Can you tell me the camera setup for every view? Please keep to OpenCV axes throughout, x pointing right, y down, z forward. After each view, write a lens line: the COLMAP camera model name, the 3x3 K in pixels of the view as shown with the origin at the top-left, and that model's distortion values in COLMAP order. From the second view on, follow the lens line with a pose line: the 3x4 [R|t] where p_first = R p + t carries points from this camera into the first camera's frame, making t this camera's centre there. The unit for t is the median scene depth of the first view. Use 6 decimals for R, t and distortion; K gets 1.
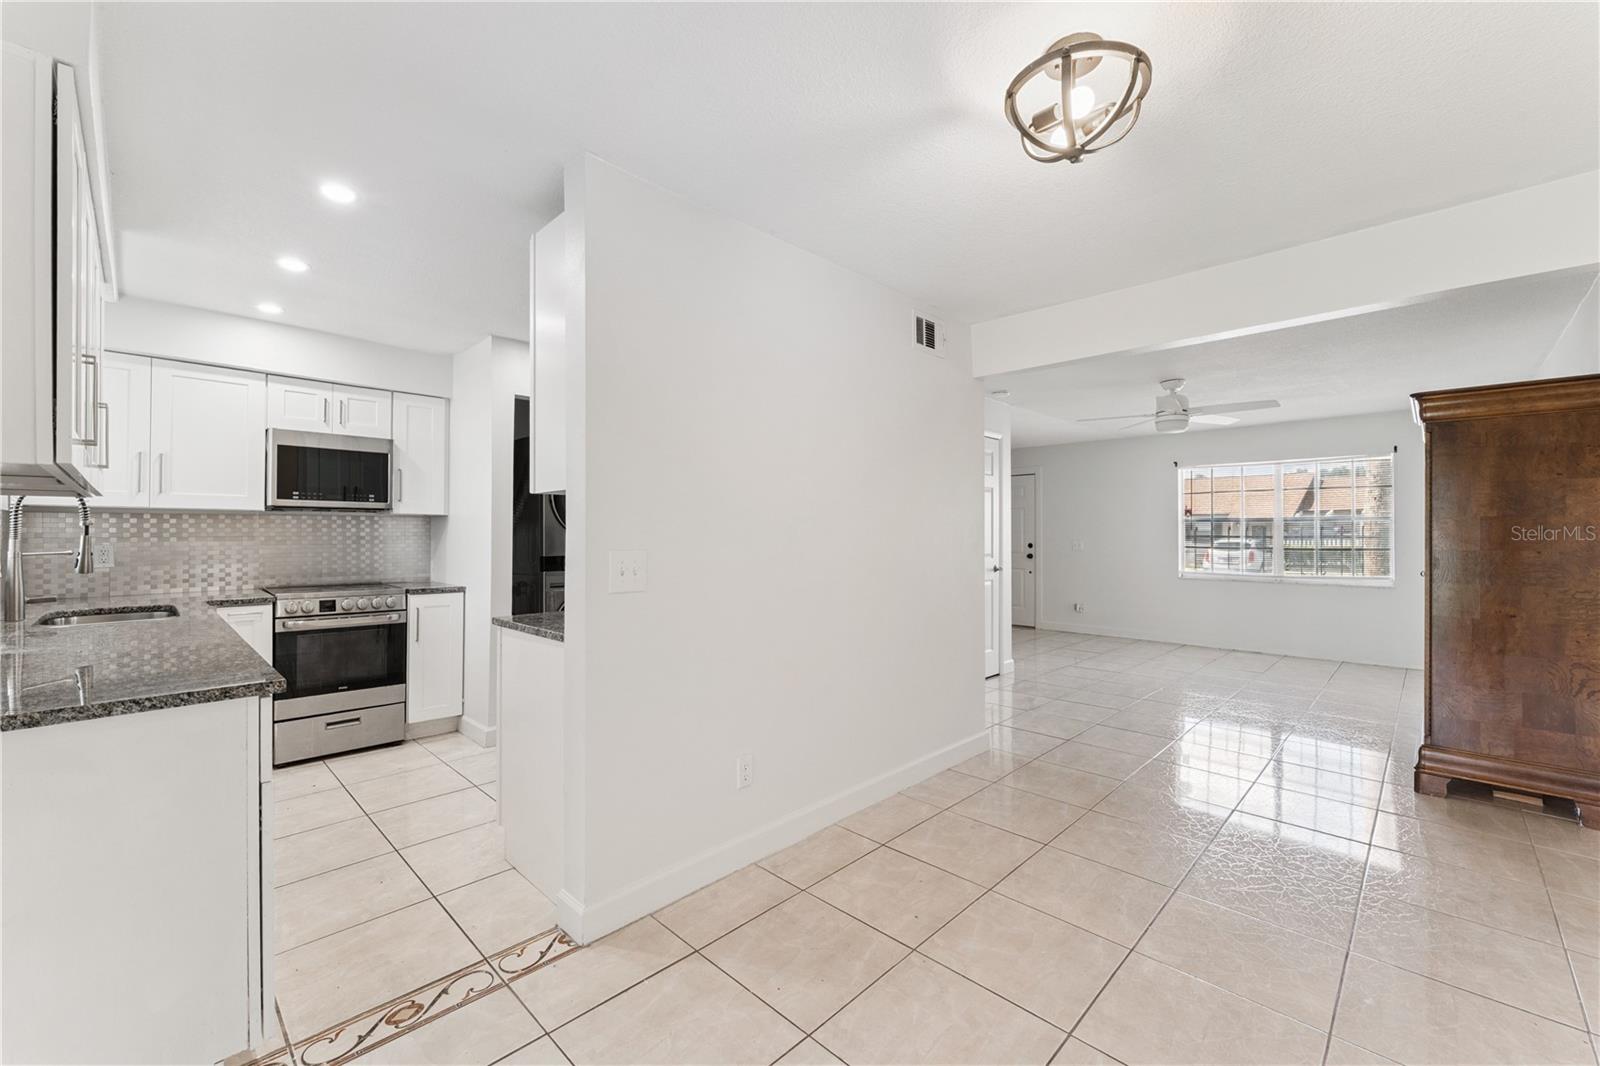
lens RADIAL K [[647.4, 0, 817.6], [0, 647.4, 530.4], [0, 0, 1]] dist [0.021577, -0.000038]
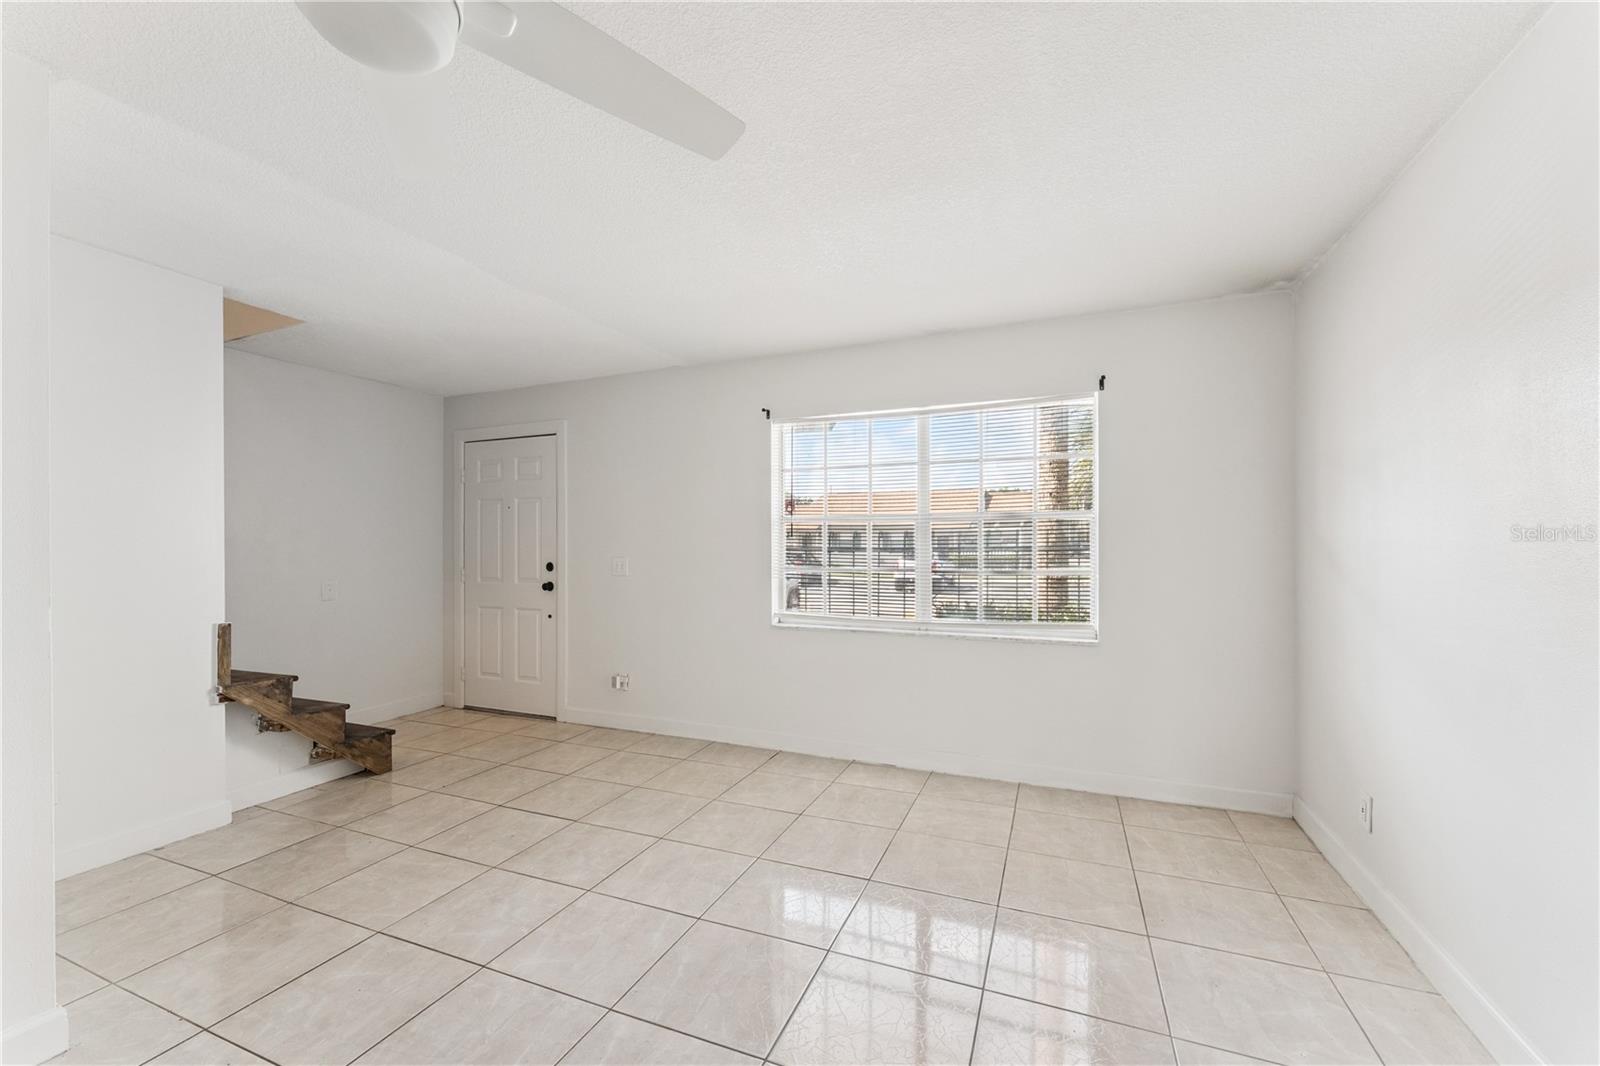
lens RADIAL K [[648.7, 0, 796.4], [0, 648.7, 546.8], [0, 0, 1]] dist [-0.000623, -0.000055]
pose [[0.931771, -0.001729, 0.363043, 0.353006], [-0.002235, 0.999942, 0.010498, 0.000550], [-0.363041, -0.010593, 0.931713, 0.460263]]
